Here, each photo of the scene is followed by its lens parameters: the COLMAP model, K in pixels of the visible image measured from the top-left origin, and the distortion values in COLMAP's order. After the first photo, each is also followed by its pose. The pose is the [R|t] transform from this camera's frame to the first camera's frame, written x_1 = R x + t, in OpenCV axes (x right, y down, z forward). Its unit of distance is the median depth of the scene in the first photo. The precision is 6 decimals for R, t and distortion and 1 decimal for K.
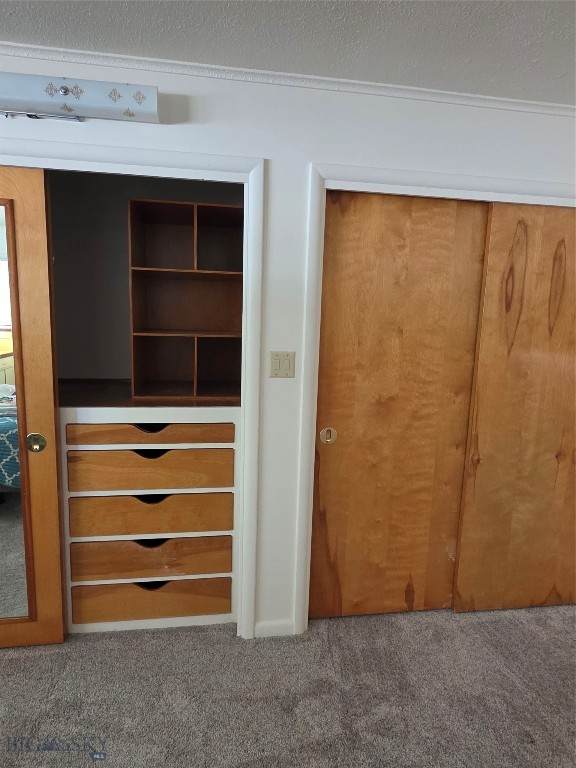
lens RADIAL K [[463.4, 0, 286.8], [0, 463.4, 387.9], [0, 0, 1]] dist [-0.008994, 0.002884]
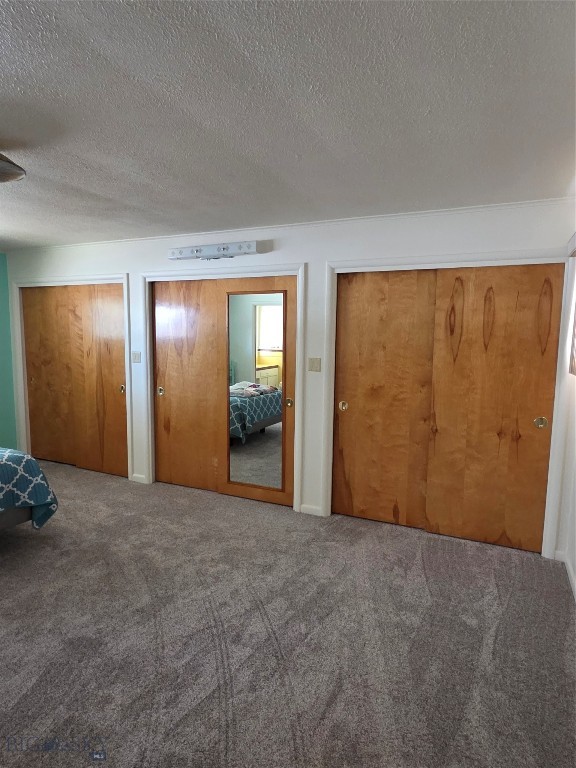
lens RADIAL K [[463.4, 0, 289.4], [0, 463.4, 387.1], [0, 0, 1]] dist [-0.008994, 0.002884]
pose [[0.833499, 0.044482, -0.550728, 0.886740], [-0.071803, 0.997022, -0.028141, 0.095331], [0.547836, 0.063000, 0.834211, -0.598783]]
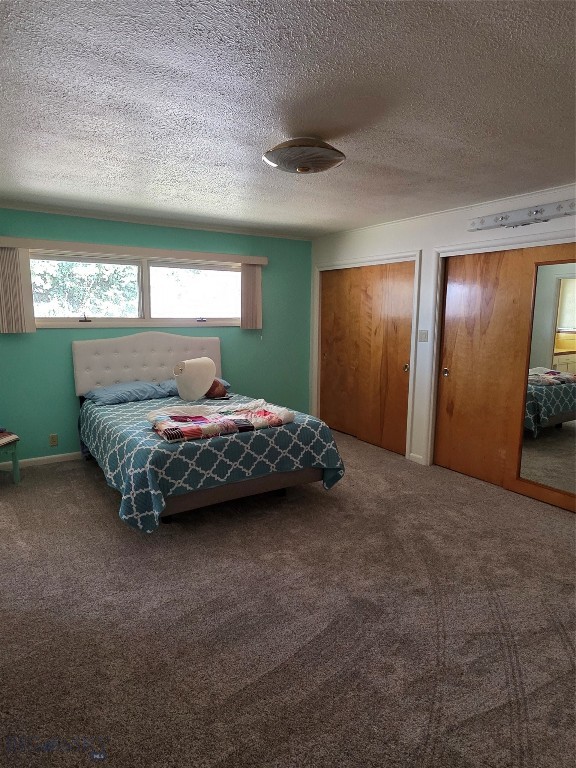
lens RADIAL K [[463.4, 0, 284.5], [0, 463.4, 388.0], [0, 0, 1]] dist [-0.008994, 0.002884]
pose [[0.407995, 0.118858, -0.905214, 0.788866], [-0.132527, 0.988698, 0.070088, 0.116982], [0.903314, 0.091370, 0.419136, -0.636992]]
